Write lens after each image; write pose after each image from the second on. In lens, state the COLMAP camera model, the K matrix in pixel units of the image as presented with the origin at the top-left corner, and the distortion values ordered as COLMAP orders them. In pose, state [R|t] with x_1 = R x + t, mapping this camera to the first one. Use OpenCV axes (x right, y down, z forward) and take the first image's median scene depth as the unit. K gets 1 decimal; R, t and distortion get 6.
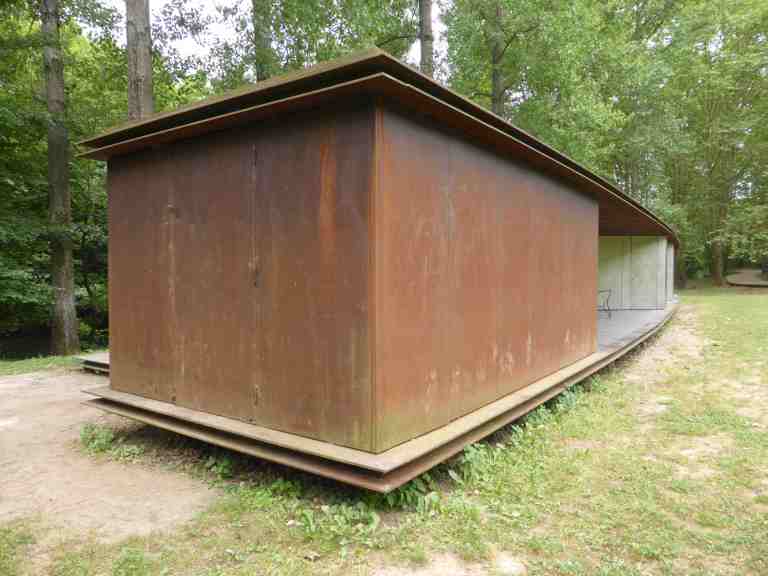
lens RADIAL K [[556.5, 0, 384.0], [0, 556.5, 288.0], [0, 0, 1]] dist [-0.029343, 0.006524]
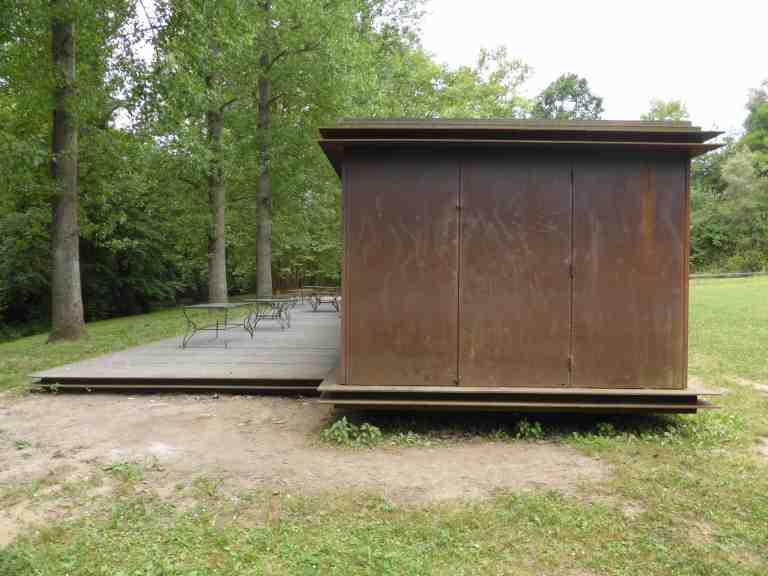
lens RADIAL K [[556.5, 0, 384.0], [0, 556.5, 288.0], [0, 0, 1]] dist [-0.029343, 0.006524]
pose [[0.822920, -0.003764, 0.568145, -1.411172], [0.007543, 0.999962, -0.004299, 0.022239], [-0.568108, 0.007823, 0.822917, 0.212456]]
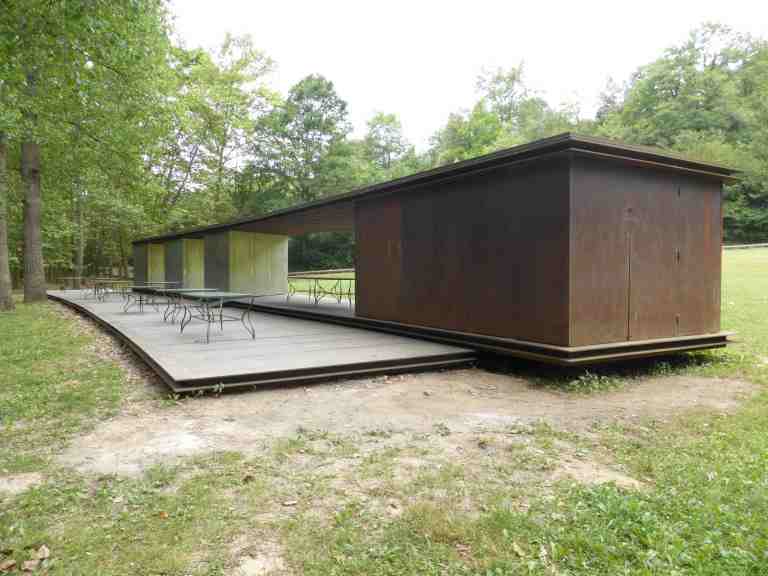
lens RADIAL K [[556.5, 0, 384.0], [0, 556.5, 288.0], [0, 0, 1]] dist [-0.029343, 0.006524]
pose [[0.410648, -0.030059, 0.911298, -2.514386], [0.023106, 0.999479, 0.022555, 0.020505], [-0.911501, 0.011794, 0.411128, 1.232267]]
